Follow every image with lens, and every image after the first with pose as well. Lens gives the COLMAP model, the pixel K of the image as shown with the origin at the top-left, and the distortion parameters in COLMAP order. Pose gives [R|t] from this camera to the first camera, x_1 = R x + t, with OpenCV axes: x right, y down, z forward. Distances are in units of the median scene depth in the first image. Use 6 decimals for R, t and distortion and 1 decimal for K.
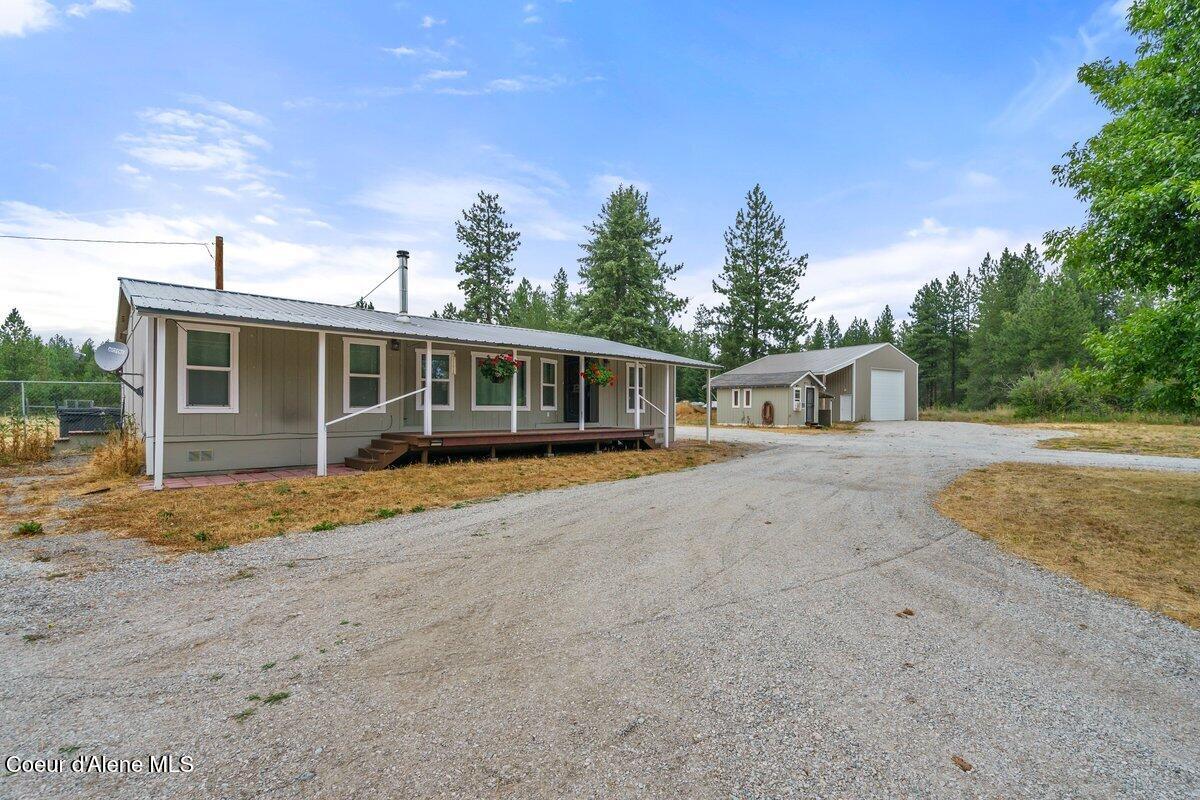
lens RADIAL K [[541.5, 0, 597.6], [0, 541.5, 414.4], [0, 0, 1]] dist [-0.003796, -0.000040]
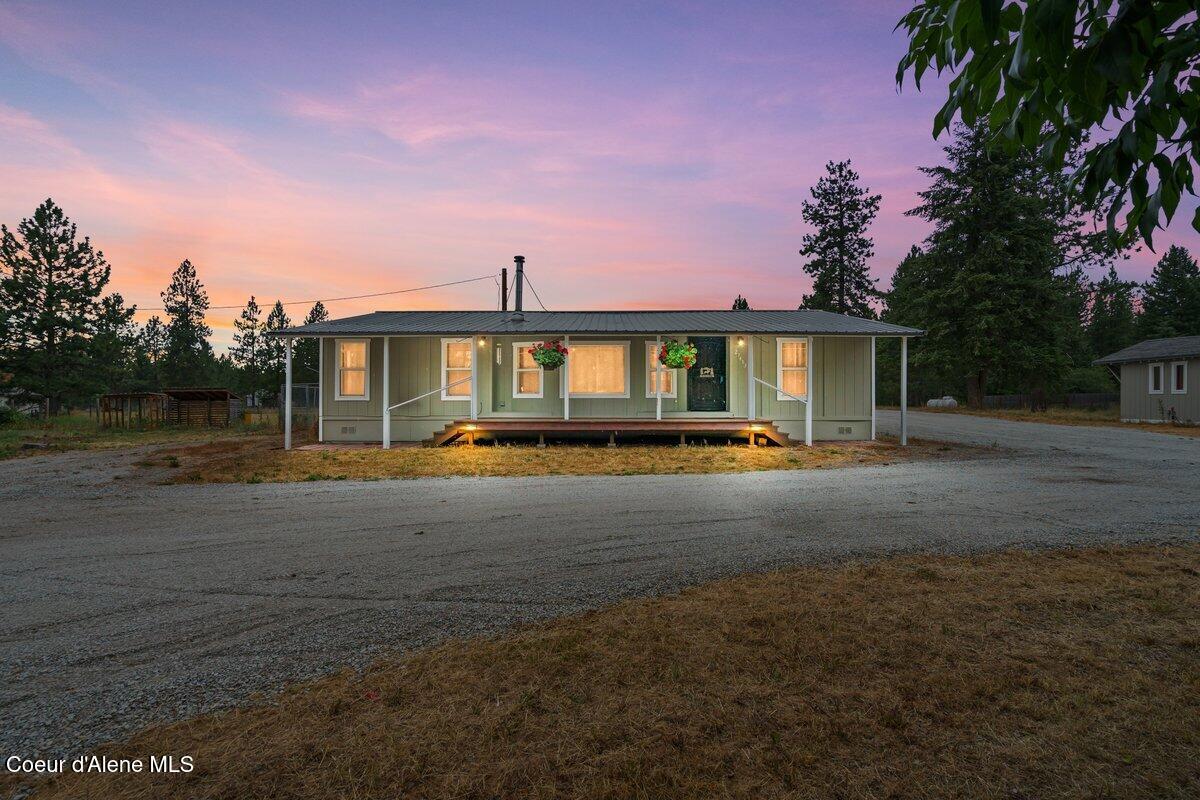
lens RADIAL K [[534.0, 0, 597.6], [0, 534.0, 404.7], [0, 0, 1]] dist [-0.003668, -0.000014]
pose [[0.717458, 0.000249, -0.696601, 0.131537], [-0.002572, 0.999994, -0.002292, 0.001823], [0.696597, 0.003436, 0.717455, 0.078637]]
